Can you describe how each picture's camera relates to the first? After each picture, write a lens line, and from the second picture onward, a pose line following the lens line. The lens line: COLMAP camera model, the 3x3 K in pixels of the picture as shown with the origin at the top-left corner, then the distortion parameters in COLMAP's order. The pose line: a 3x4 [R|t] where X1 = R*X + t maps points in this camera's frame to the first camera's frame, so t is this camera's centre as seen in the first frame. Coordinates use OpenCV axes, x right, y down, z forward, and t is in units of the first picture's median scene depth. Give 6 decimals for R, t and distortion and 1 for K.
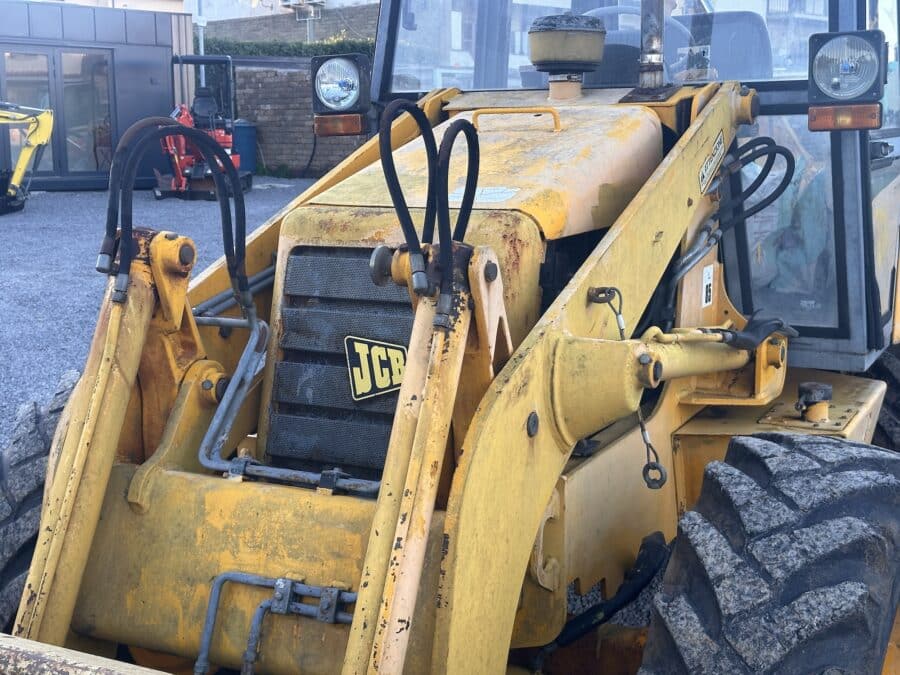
lens RADIAL K [[1273.4, 0, 445.6], [0, 1273.4, 335.3], [0, 0, 1]] dist [0.117061, 0.000000]
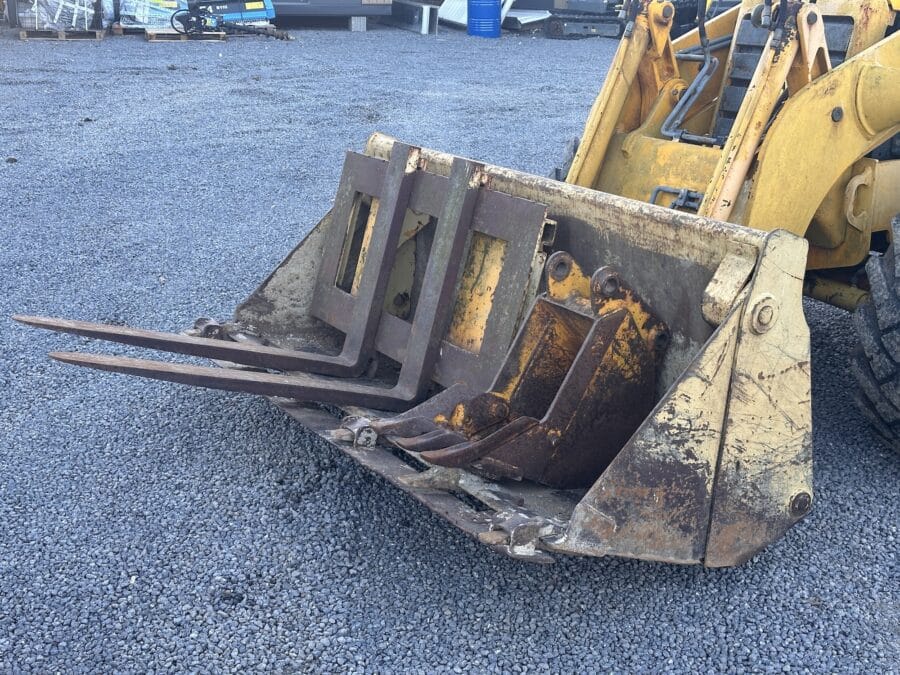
lens RADIAL K [[1273.4, 0, 448.8], [0, 1273.4, 338.2], [0, 0, 1]] dist [0.117061, 0.000000]
pose [[0.857975, 0.153403, -0.490252, 0.510718], [-0.095609, 0.985381, 0.141009, 0.168945], [0.504716, -0.074110, 0.860098, -0.770546]]
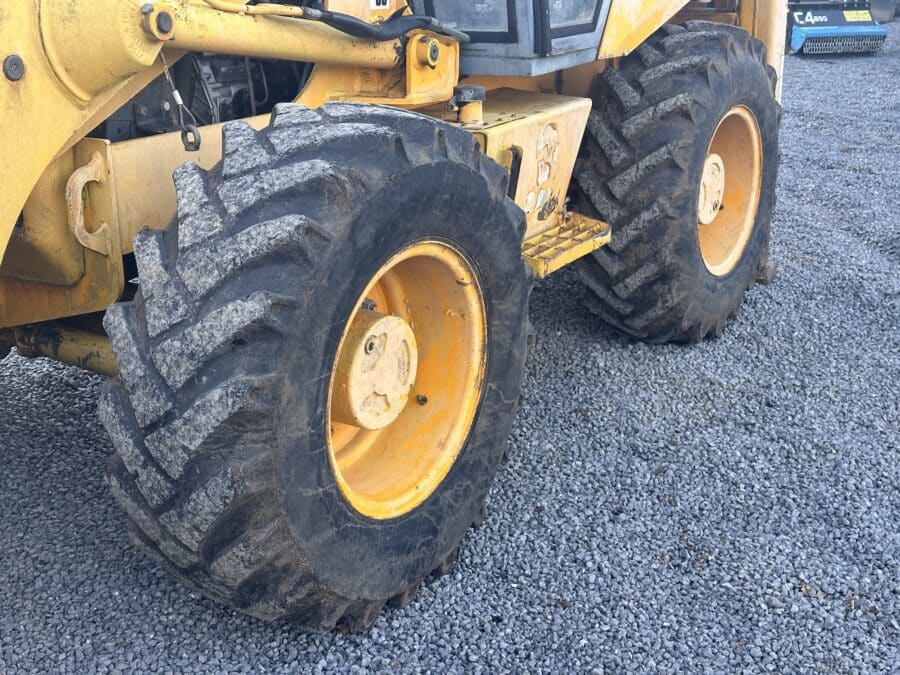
lens RADIAL K [[1273.4, 0, 451.3], [0, 1273.4, 340.9], [0, 0, 1]] dist [0.117061, 0.000000]
pose [[0.998841, 0.009903, -0.047095, 0.453845], [-0.003412, 0.990707, 0.135968, 0.140619], [0.048004, -0.135650, 0.989593, -0.018007]]
